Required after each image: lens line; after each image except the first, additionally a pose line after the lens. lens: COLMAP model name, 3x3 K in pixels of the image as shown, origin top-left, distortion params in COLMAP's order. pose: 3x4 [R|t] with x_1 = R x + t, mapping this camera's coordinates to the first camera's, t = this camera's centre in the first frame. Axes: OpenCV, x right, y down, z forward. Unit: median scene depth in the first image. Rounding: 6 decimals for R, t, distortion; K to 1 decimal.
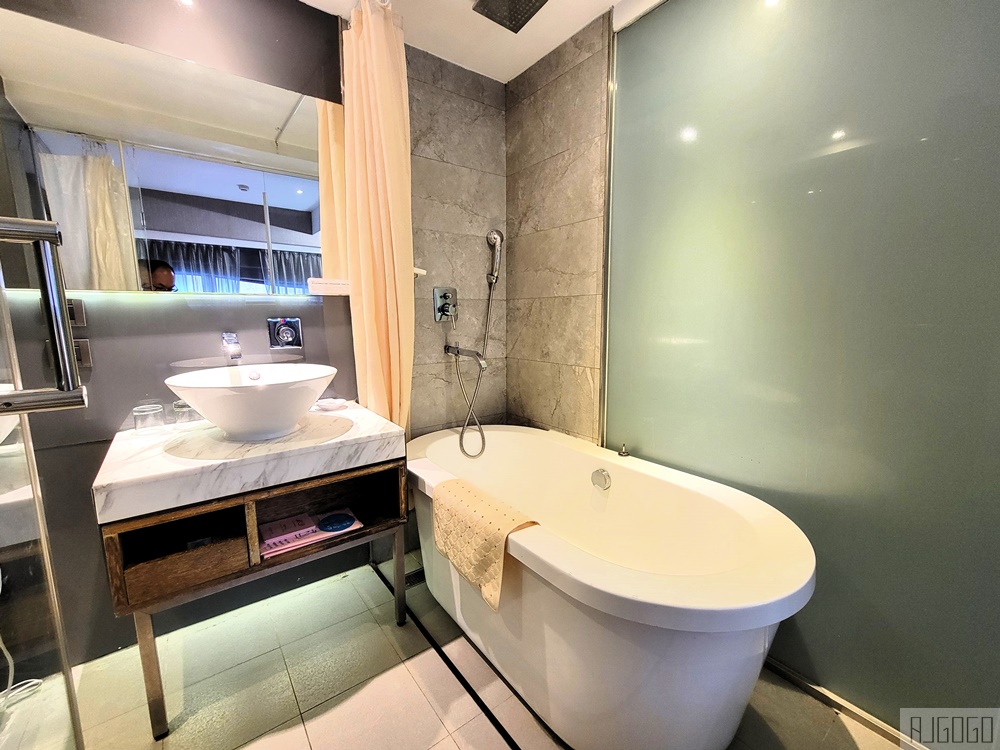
lens RADIAL K [[421.7, 0, 500.0], [0, 421.7, 375.0], [0, 0, 1]] dist [0.001098, 0.000008]
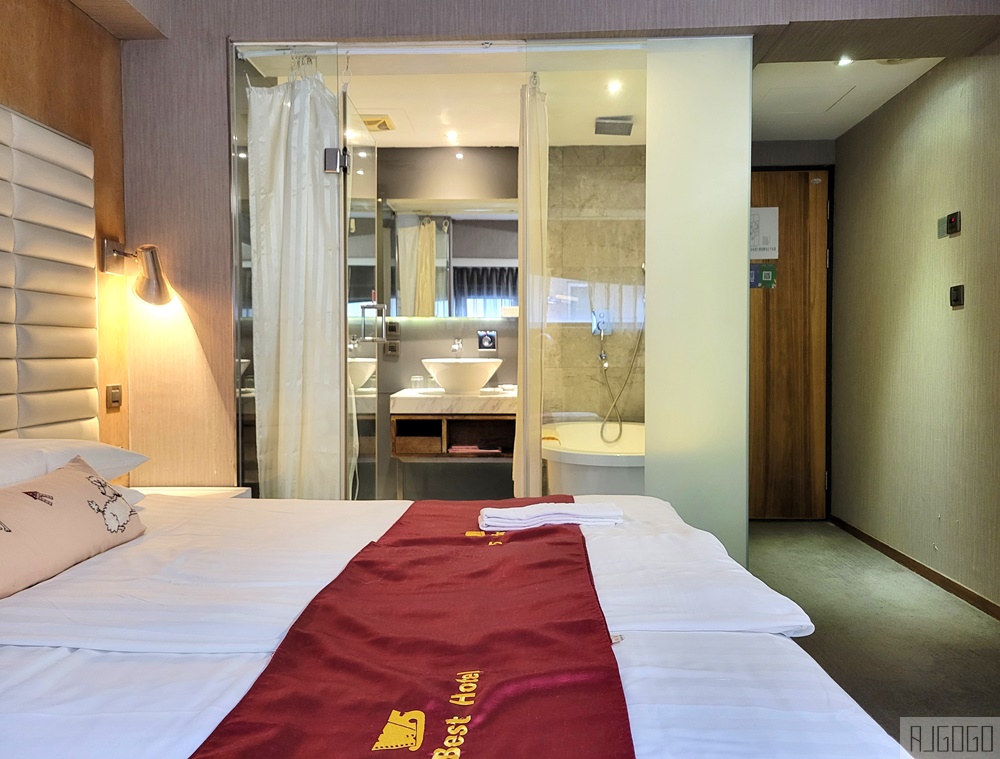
lens RADIAL K [[774.4, 0, 511.2], [0, 774.4, 371.0], [0, 0, 1]] dist [0.057666, -0.051029]
pose [[0.779829, 0.023637, -0.625546, 1.721153], [-0.094783, 0.992224, -0.080668, 0.296727], [0.618775, 0.122198, 0.776006, -1.491234]]
